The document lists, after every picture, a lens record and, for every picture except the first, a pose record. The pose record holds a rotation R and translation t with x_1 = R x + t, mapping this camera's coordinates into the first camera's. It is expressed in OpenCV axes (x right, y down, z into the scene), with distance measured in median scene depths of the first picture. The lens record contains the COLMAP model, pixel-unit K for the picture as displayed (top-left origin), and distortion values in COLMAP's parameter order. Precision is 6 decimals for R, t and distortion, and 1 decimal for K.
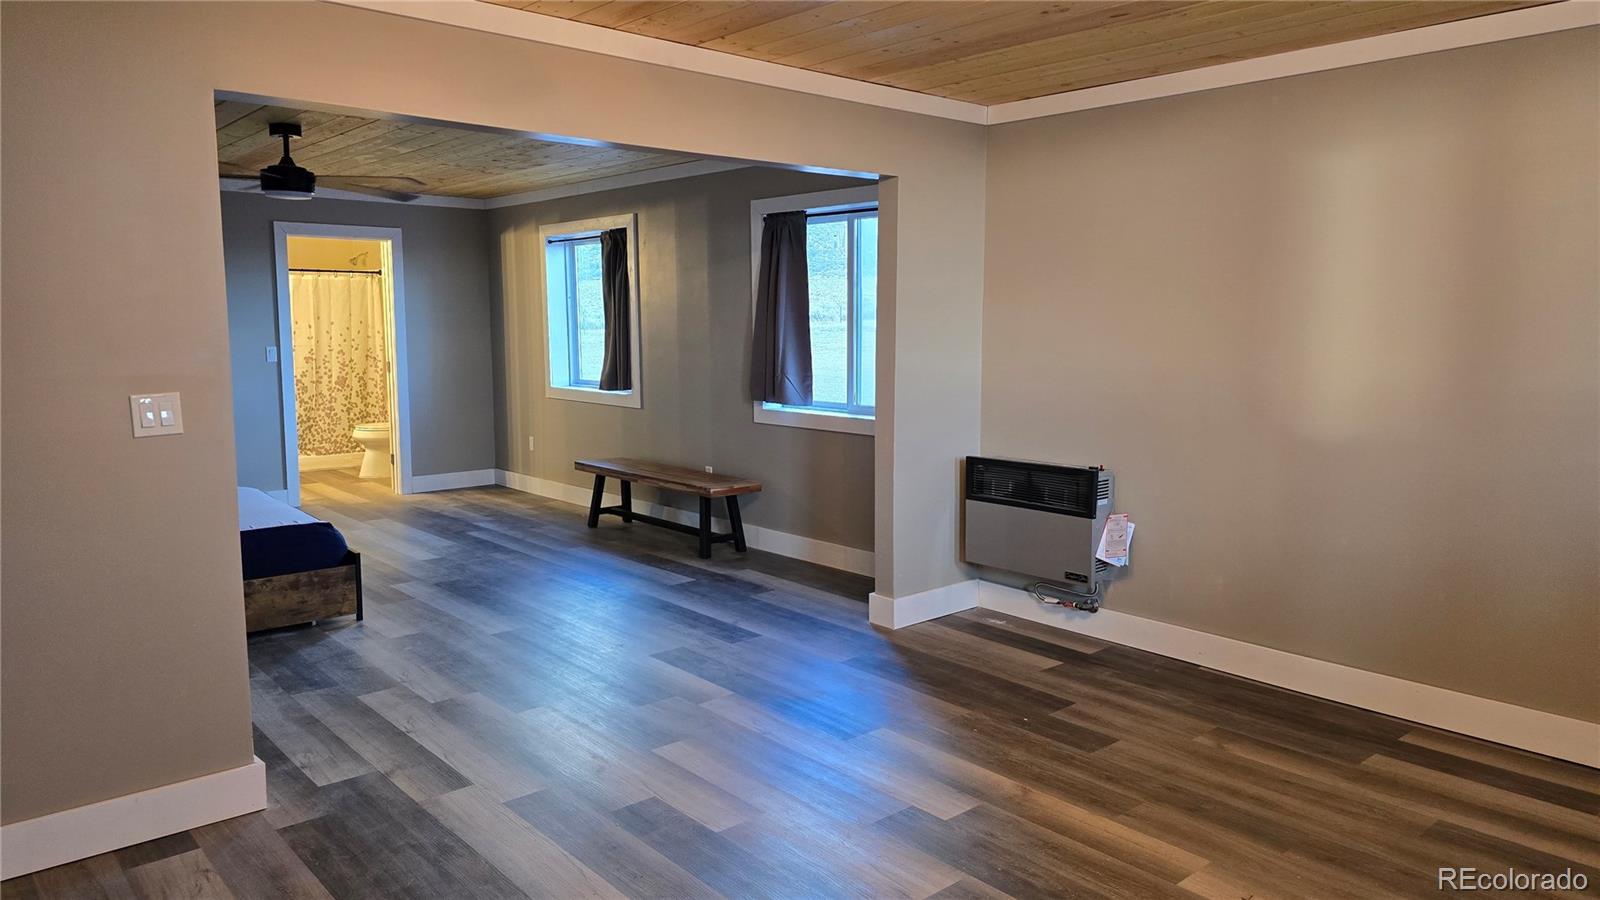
lens RADIAL K [[1072.5, 0, 808.7], [0, 1072.5, 407.6], [0, 0, 1]] dist [0.072136, -0.064567]
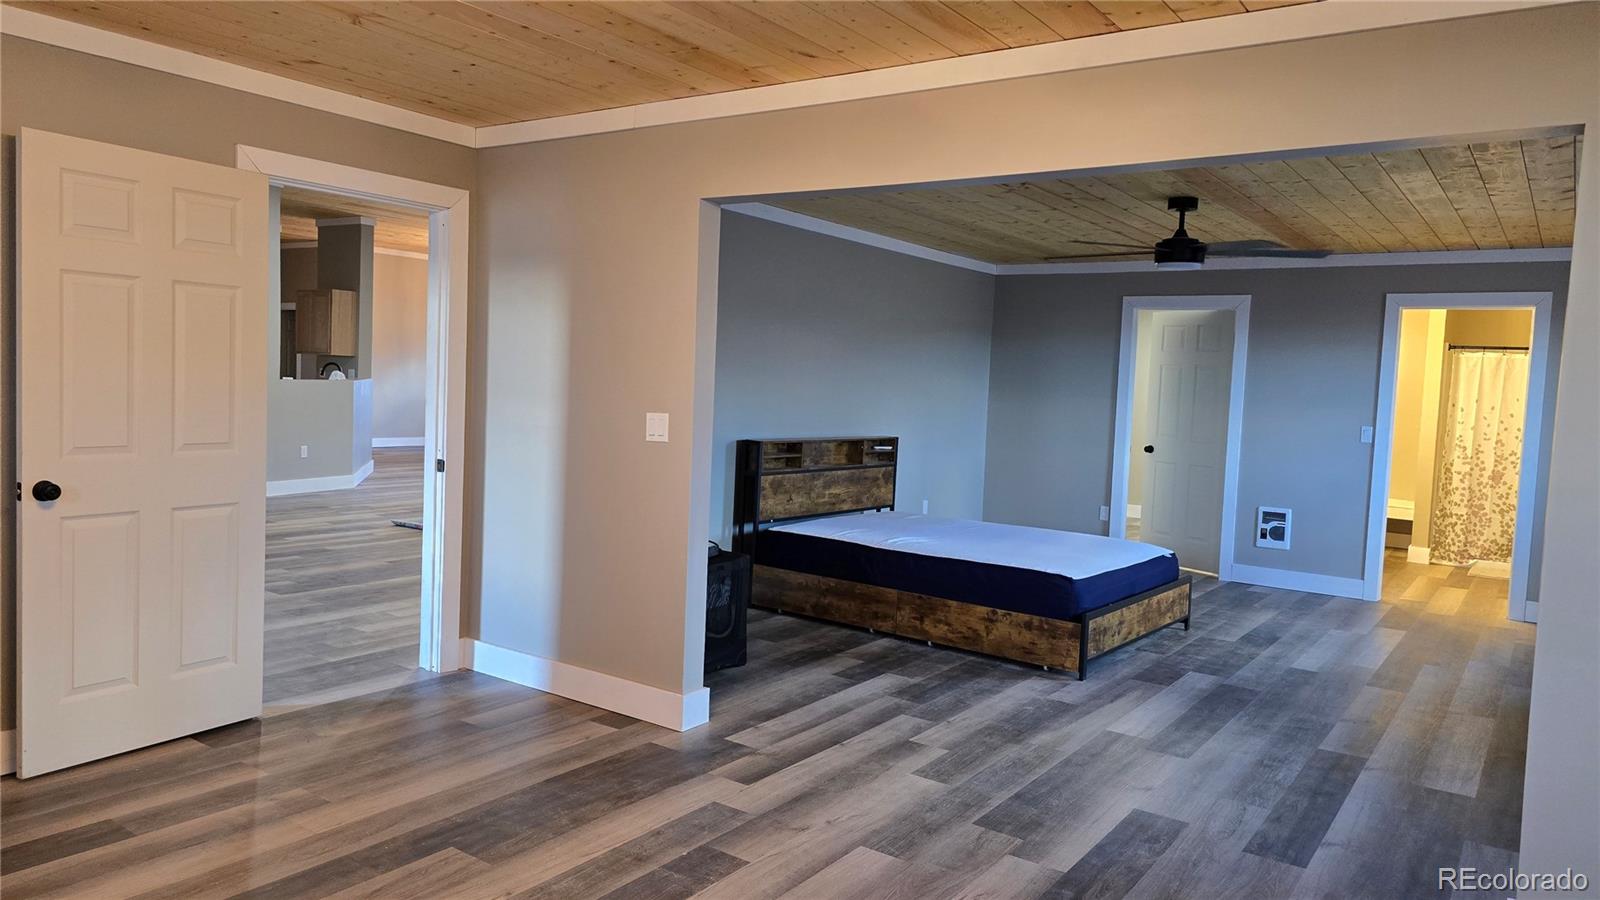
lens RADIAL K [[1072.5, 0, 814.5], [0, 1072.5, 440.0], [0, 0, 1]] dist [0.072136, -0.064567]
pose [[0.242323, 0.068439, -0.967779, 0.505885], [-0.126279, 0.991248, 0.038479, -0.034825], [0.961942, 0.112886, 0.248844, 0.510619]]
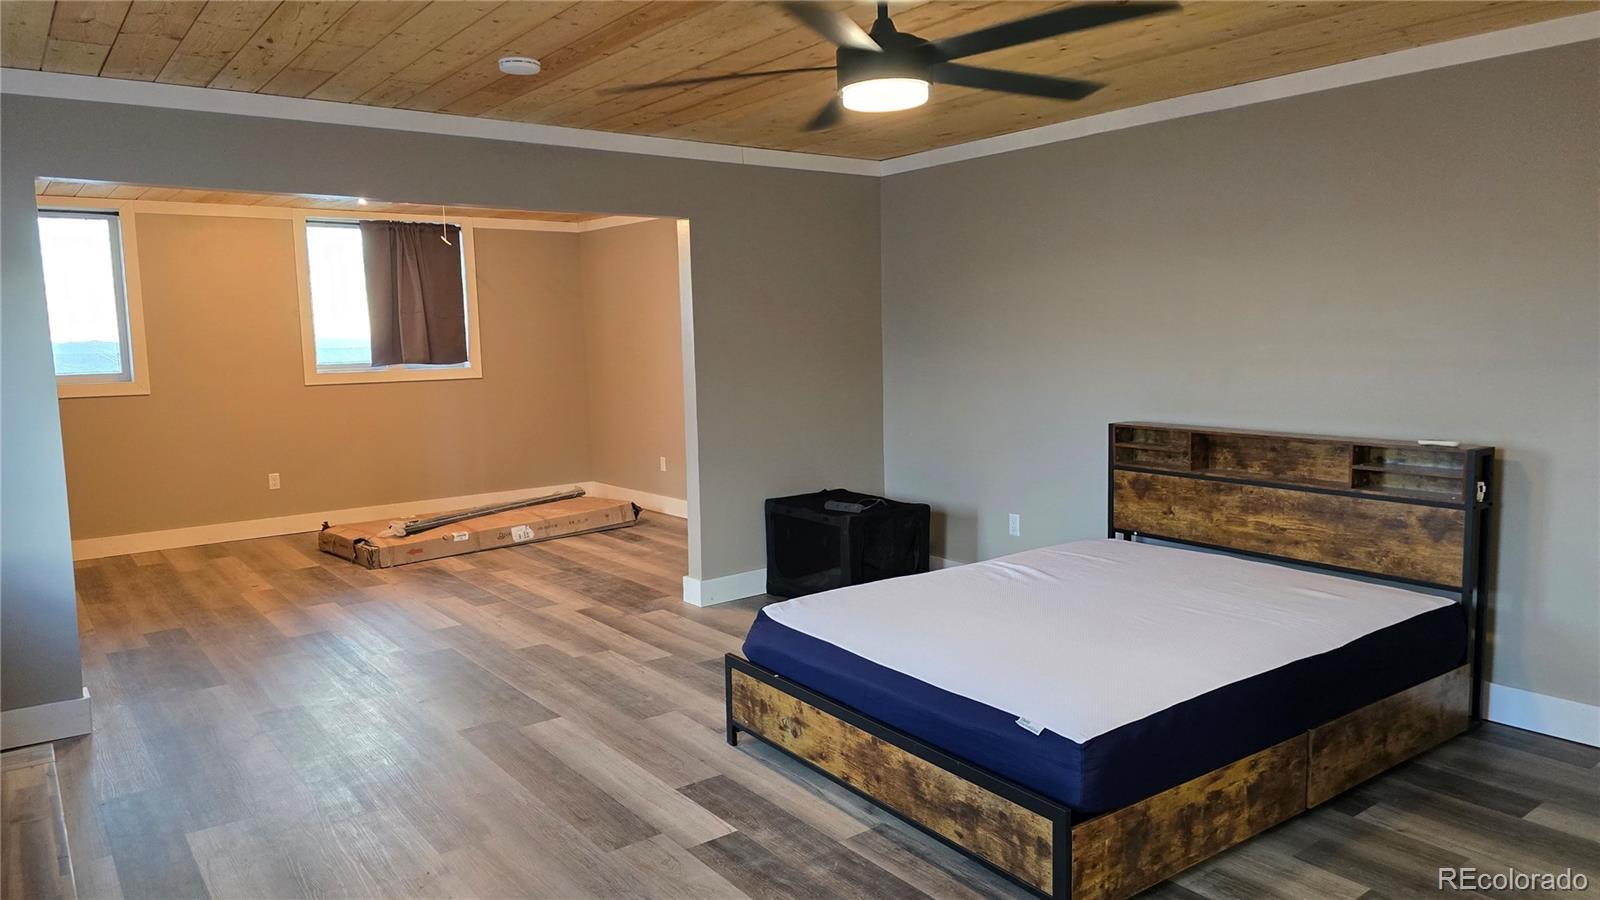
lens RADIAL K [[1072.5, 0, 824.3], [0, 1072.5, 475.8], [0, 0, 1]] dist [0.072136, -0.064567]
pose [[-0.997970, 0.012689, 0.062414, -0.552606], [0.025867, 0.976241, 0.215138, -0.150151], [-0.058201, 0.216316, -0.974587, 1.765017]]
